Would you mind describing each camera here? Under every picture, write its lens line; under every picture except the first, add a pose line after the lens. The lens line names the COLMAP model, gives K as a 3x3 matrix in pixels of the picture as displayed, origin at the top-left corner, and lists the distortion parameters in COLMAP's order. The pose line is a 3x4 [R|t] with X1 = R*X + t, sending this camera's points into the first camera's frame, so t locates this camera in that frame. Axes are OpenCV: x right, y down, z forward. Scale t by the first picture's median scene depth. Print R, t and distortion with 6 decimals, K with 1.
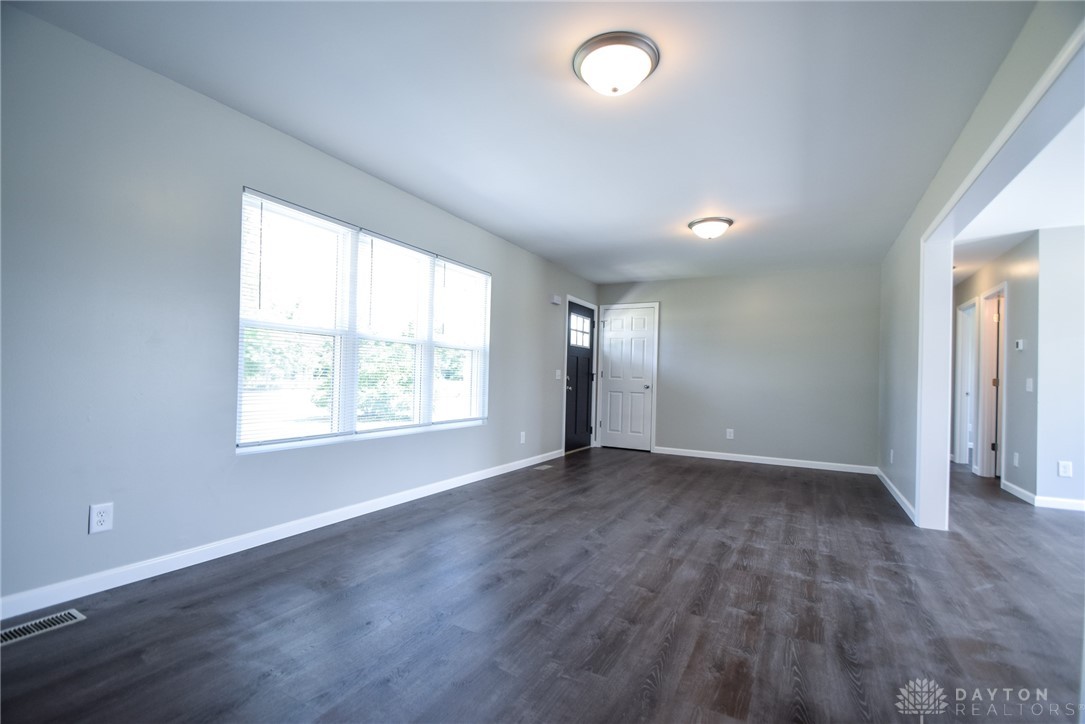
lens RADIAL K [[472.3, 0, 545.5], [0, 472.3, 366.5], [0, 0, 1]] dist [0.013475, -0.003597]
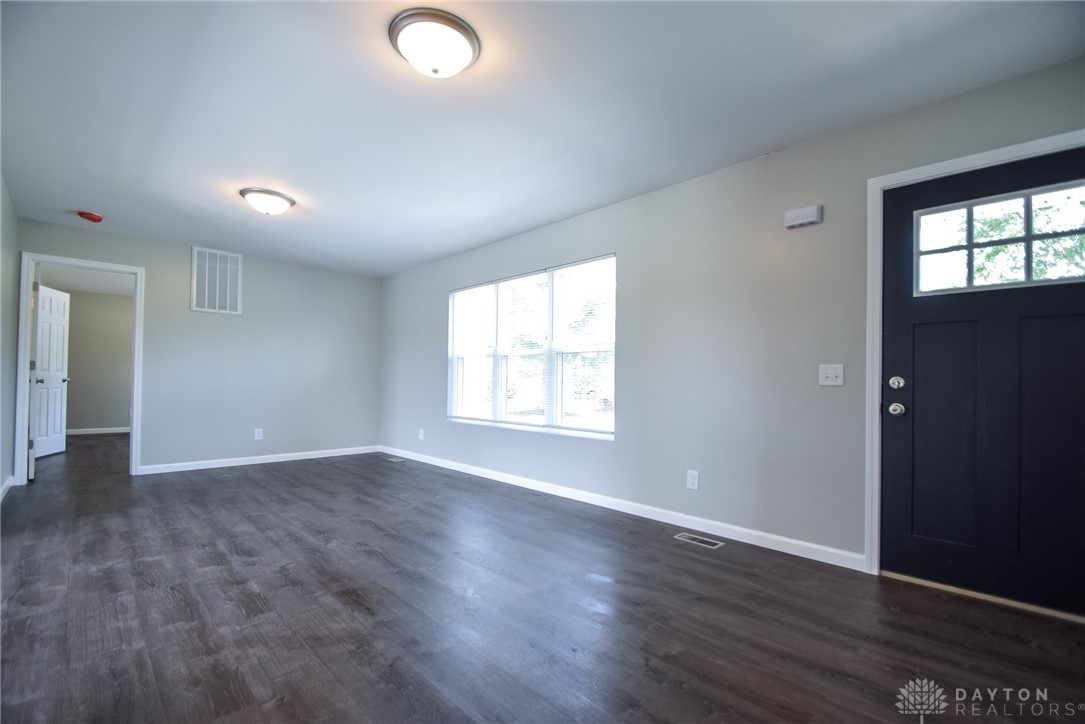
lens RADIAL K [[472.3, 0, 550.5], [0, 472.3, 372.3], [0, 0, 1]] dist [0.013475, -0.003597]
pose [[-0.278558, -0.035947, -0.959747, 1.123902], [0.010703, 0.999121, -0.040529, 0.060886], [0.960360, -0.021562, -0.277928, 1.842790]]
